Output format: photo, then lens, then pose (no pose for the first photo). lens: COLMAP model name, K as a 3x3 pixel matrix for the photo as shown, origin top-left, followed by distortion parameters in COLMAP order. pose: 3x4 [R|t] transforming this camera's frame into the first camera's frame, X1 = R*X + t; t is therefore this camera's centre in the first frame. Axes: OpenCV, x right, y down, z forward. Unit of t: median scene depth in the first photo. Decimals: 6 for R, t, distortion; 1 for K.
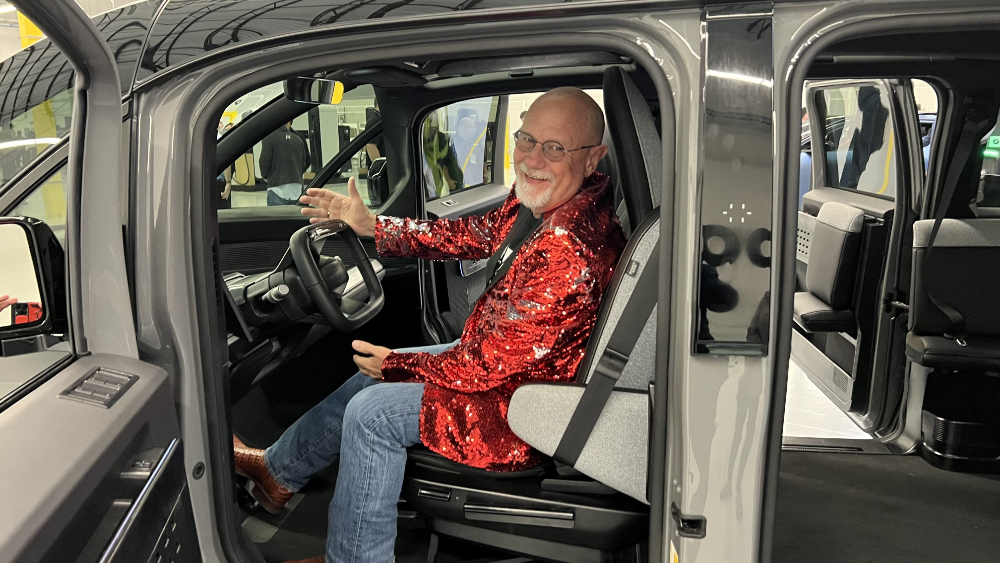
lens RADIAL K [[804.0, 0, 498.5], [0, 804.0, 285.0], [0, 0, 1]] dist [0.017265, -0.016925]
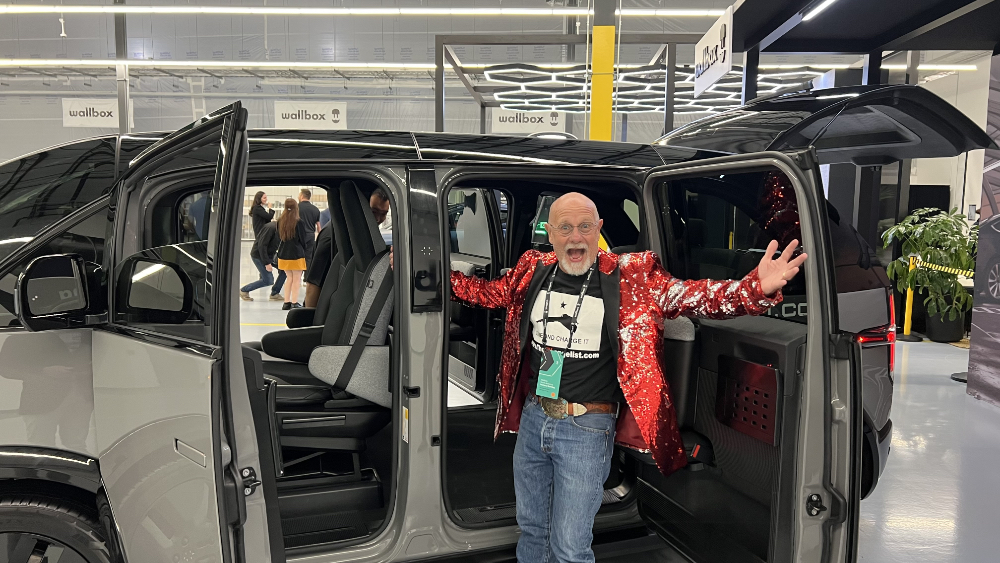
lens RADIAL K [[804.0, 0, 498.3], [0, 804.0, 279.0], [0, 0, 1]] dist [0.017265, -0.016925]
pose [[0.896317, -0.018718, 0.443019, -0.411623], [0.069399, 0.992718, -0.098464, 0.176857], [-0.437950, 0.119000, 0.891089, -0.857947]]
